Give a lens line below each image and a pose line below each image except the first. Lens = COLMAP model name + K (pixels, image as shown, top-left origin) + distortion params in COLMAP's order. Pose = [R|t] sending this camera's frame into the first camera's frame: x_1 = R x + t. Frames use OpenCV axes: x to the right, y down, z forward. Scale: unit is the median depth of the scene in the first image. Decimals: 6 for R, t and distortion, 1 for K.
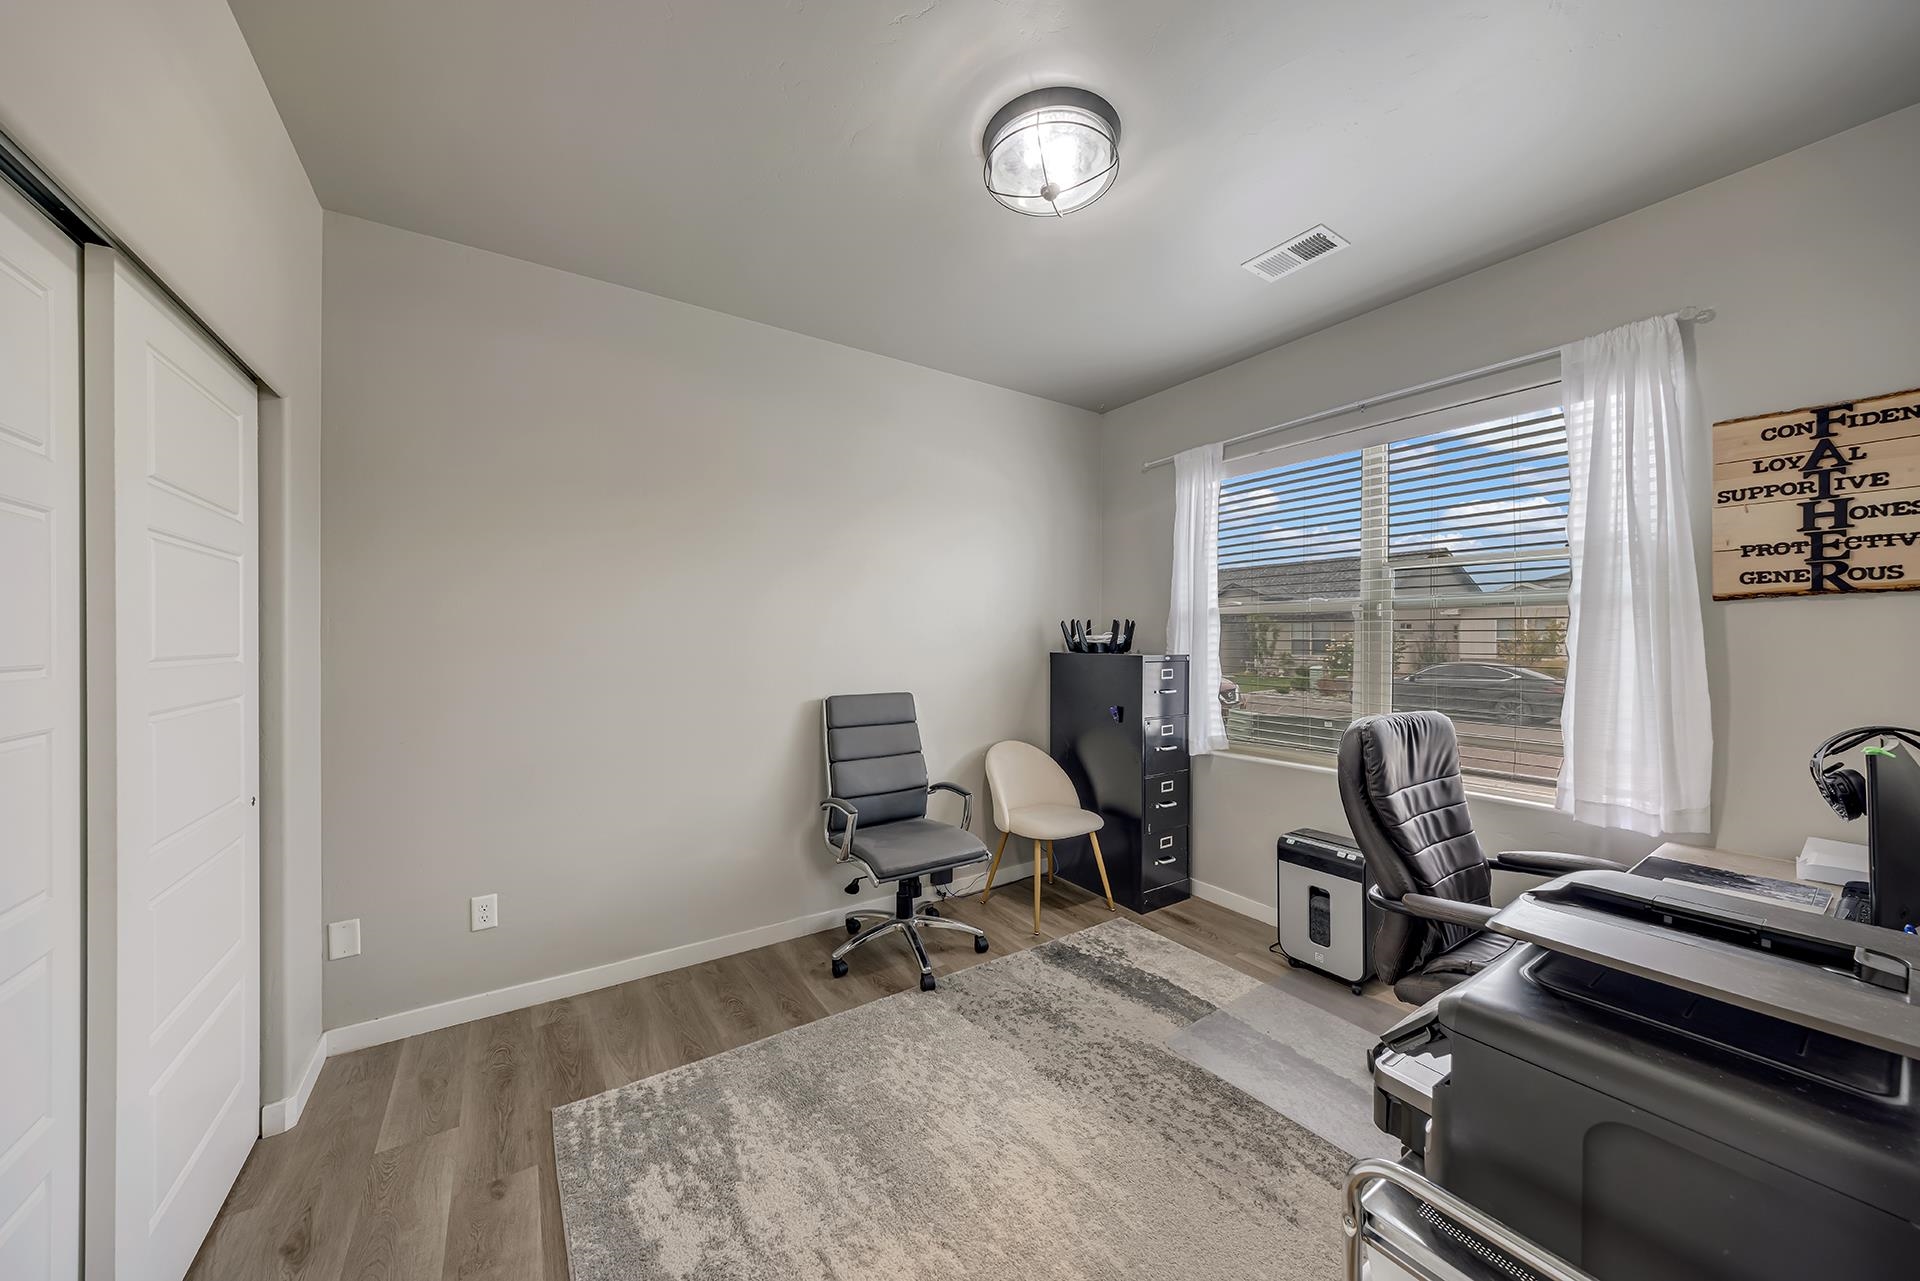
lens RADIAL K [[655.5, 0, 959.1], [0, 655.5, 635.9], [0, 0, 1]] dist [-0.009607, -0.000914]
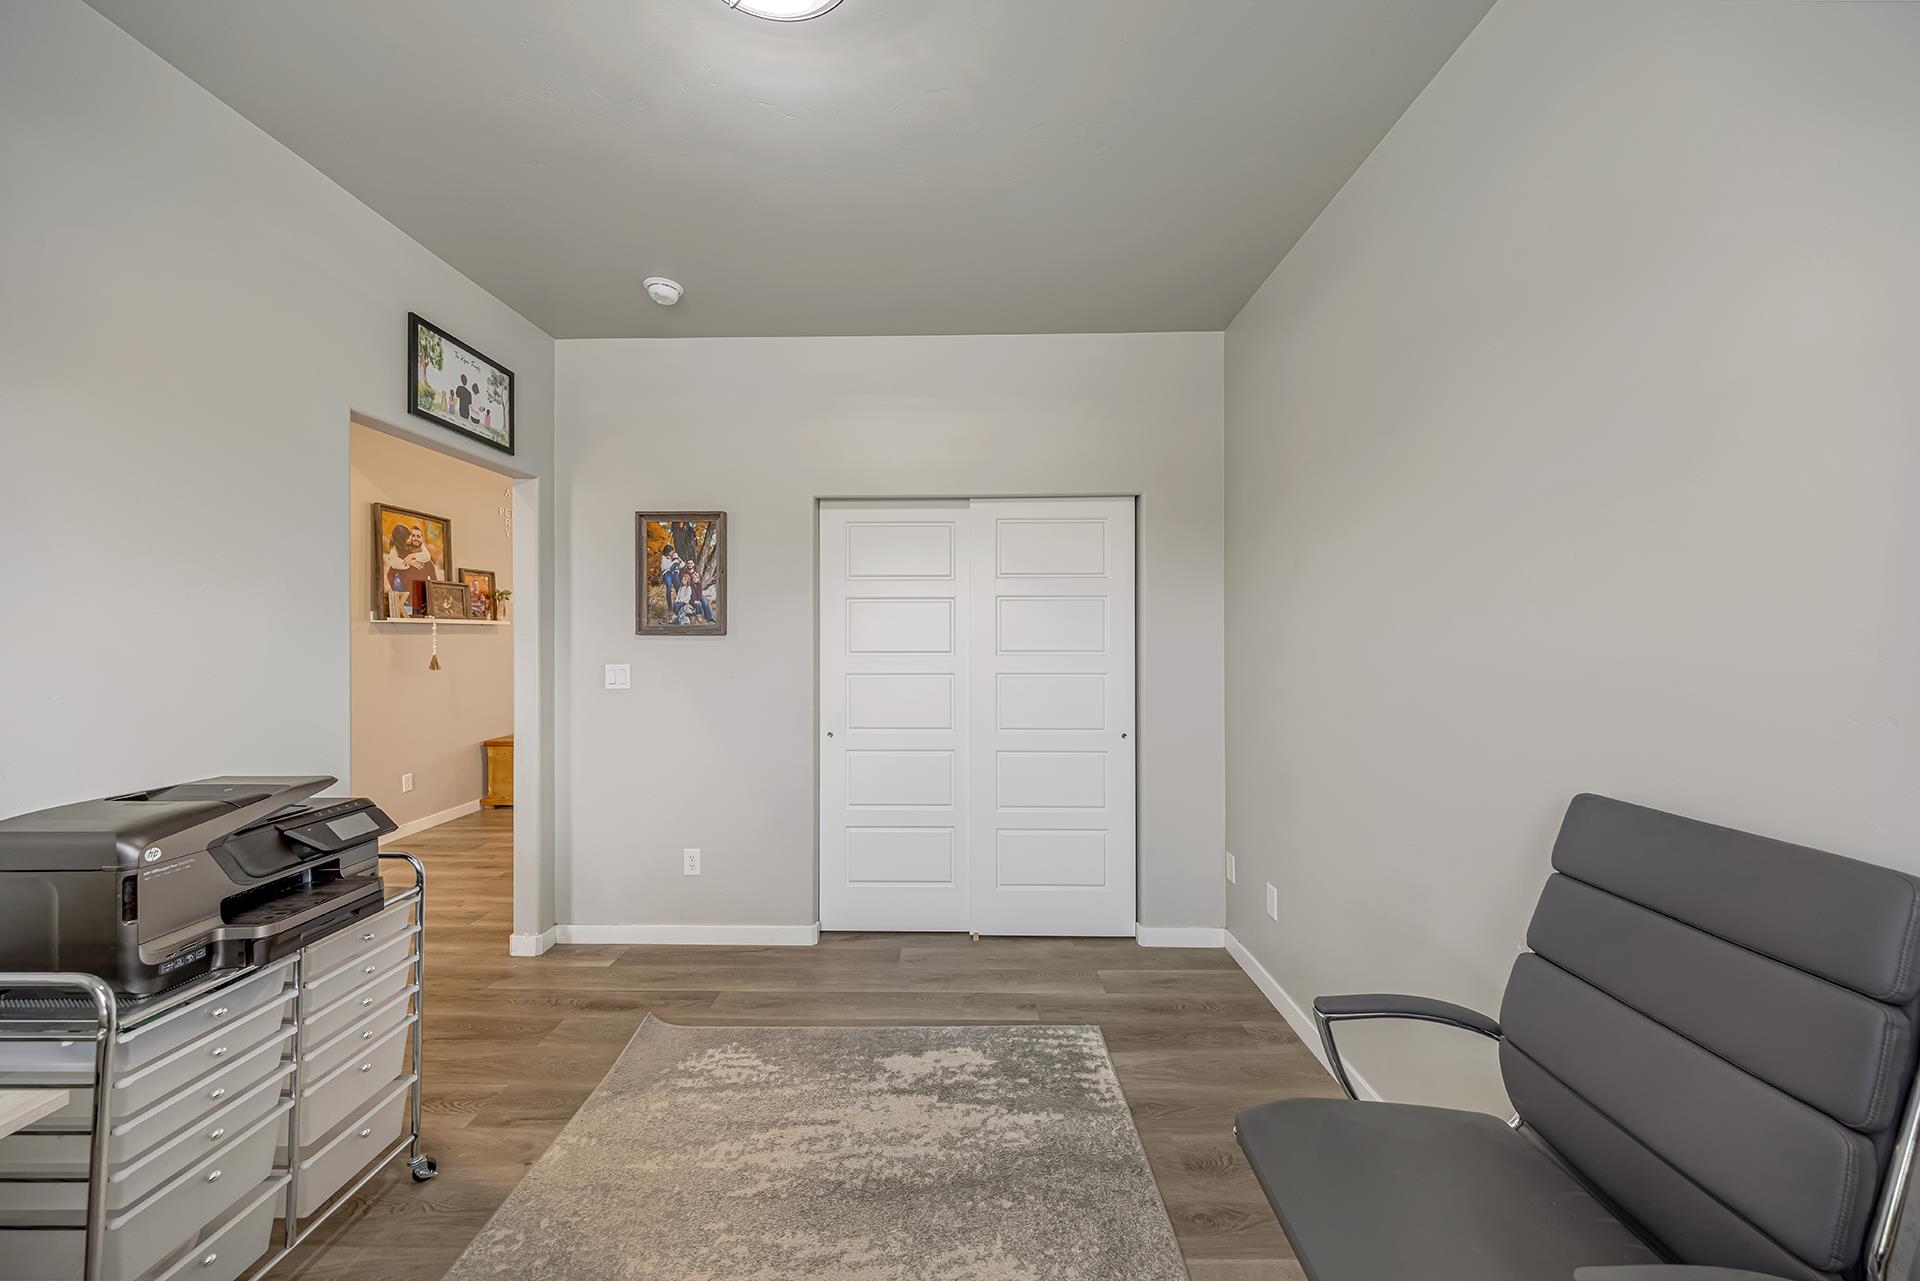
lens RADIAL K [[655.5, 0, 961.4], [0, 655.5, 636.7], [0, 0, 1]] dist [-0.009607, -0.000914]
pose [[-0.560848, -0.001400, -0.827917, 0.593754], [-0.001425, 0.999999, -0.000725, -0.005810], [0.827917, 0.000773, -0.560849, 1.614023]]
